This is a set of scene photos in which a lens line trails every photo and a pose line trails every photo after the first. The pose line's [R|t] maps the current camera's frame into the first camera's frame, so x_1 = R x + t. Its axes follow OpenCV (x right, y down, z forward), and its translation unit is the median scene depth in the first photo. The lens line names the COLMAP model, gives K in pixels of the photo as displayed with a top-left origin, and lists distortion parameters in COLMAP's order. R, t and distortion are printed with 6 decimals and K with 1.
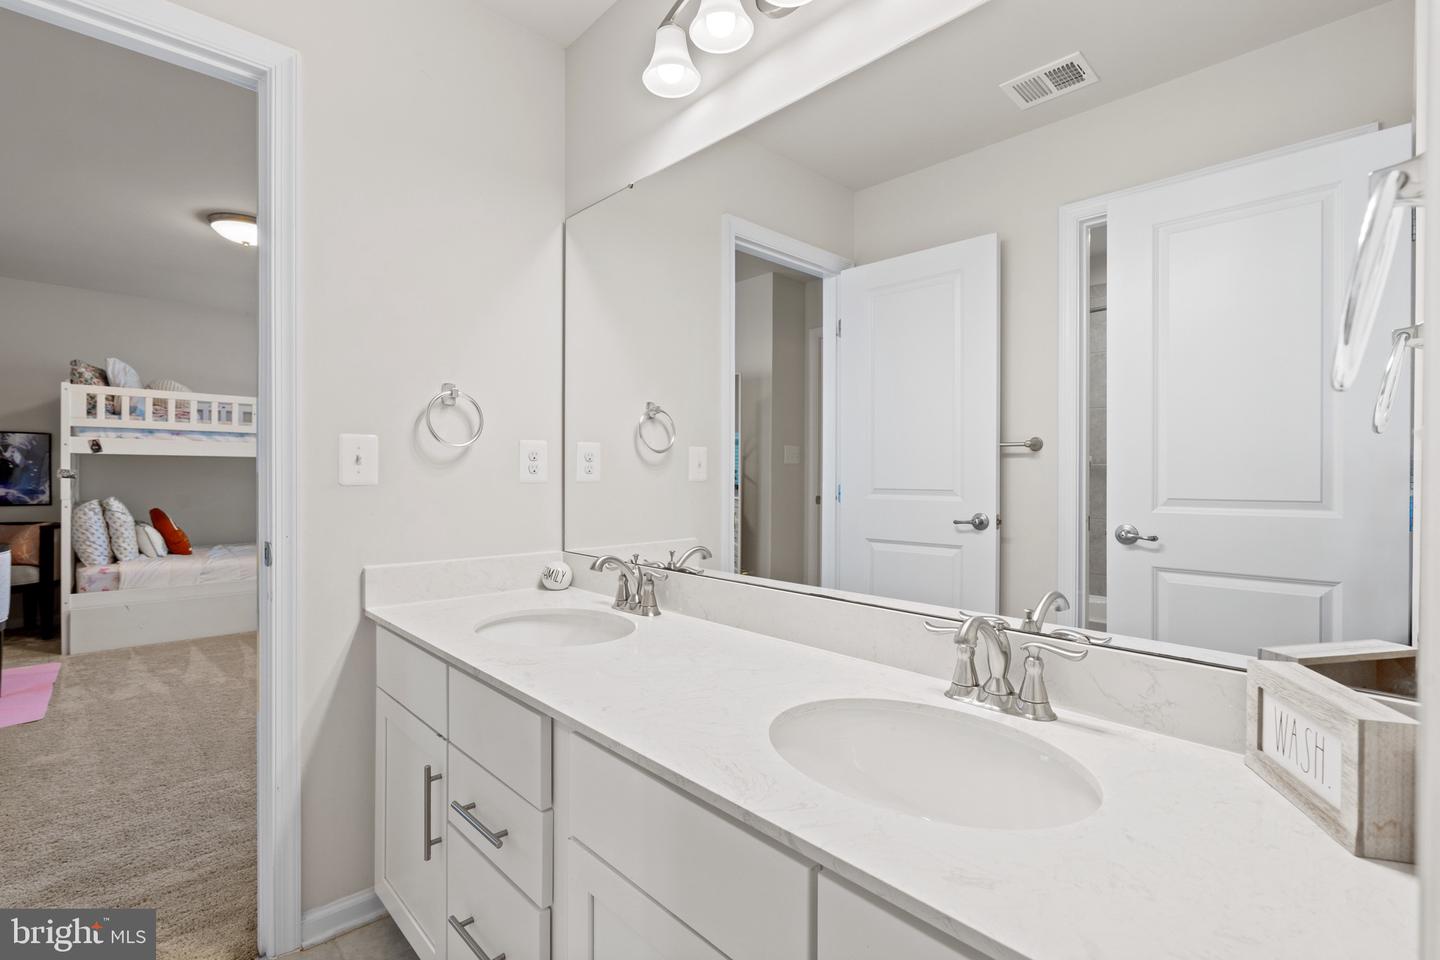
lens RADIAL K [[665.9, 0, 751.7], [0, 665.9, 486.1], [0, 0, 1]] dist [-0.003264, 0.000501]
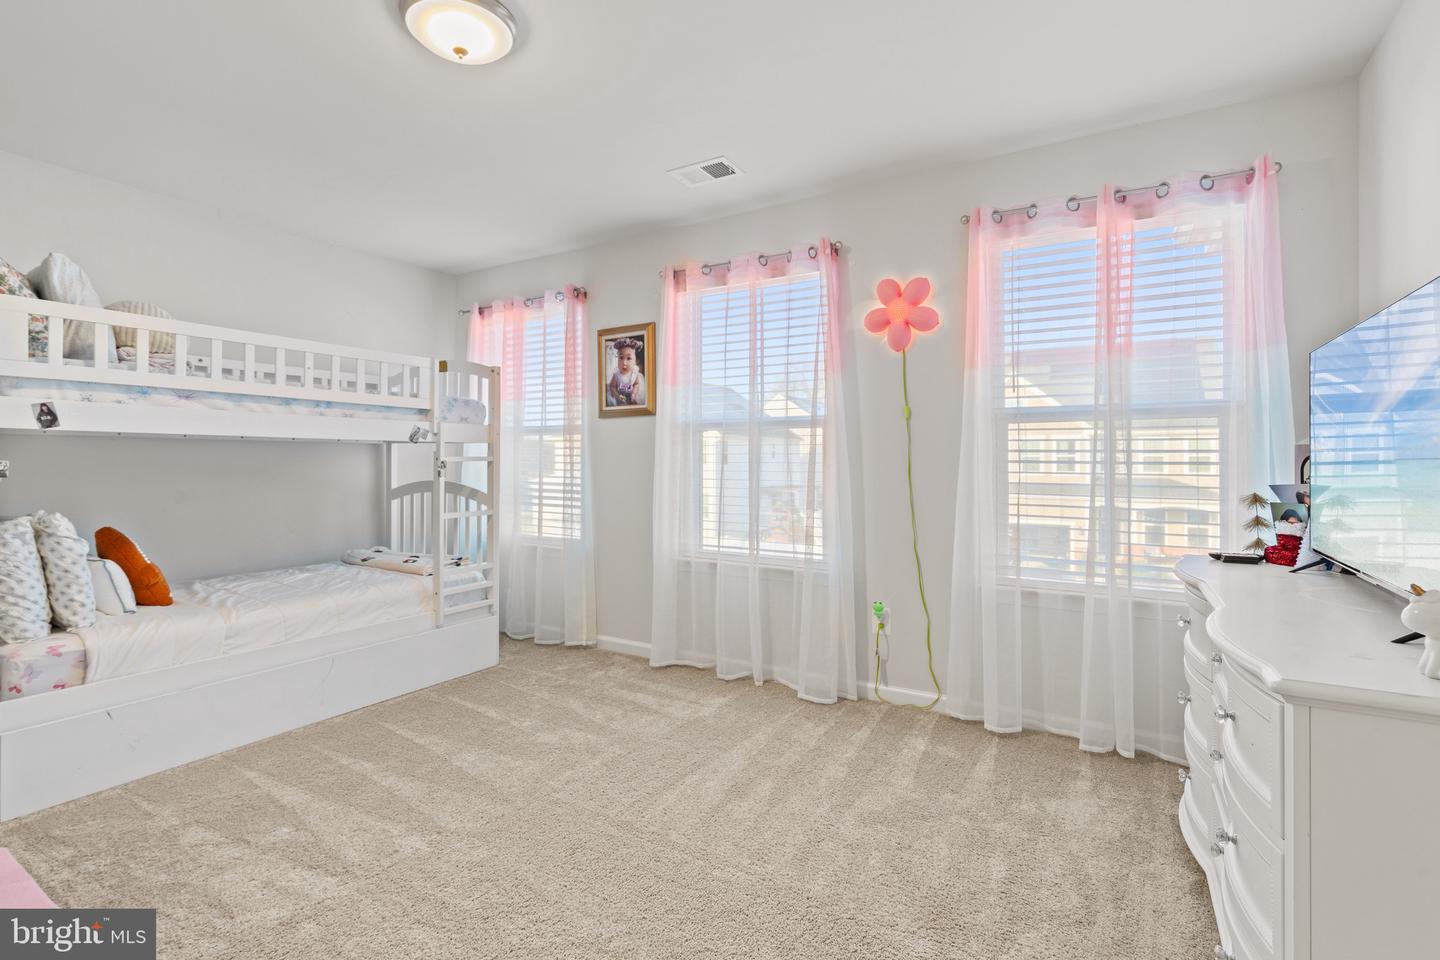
lens RADIAL K [[665.9, 0, 717.7], [0, 665.9, 466.0], [0, 0, 1]] dist [-0.003264, 0.000501]
pose [[0.955388, -0.004496, 0.295320, -0.613197], [0.006975, 0.999949, -0.007341, -0.012143], [-0.295272, 0.009073, 0.955370, 0.327549]]
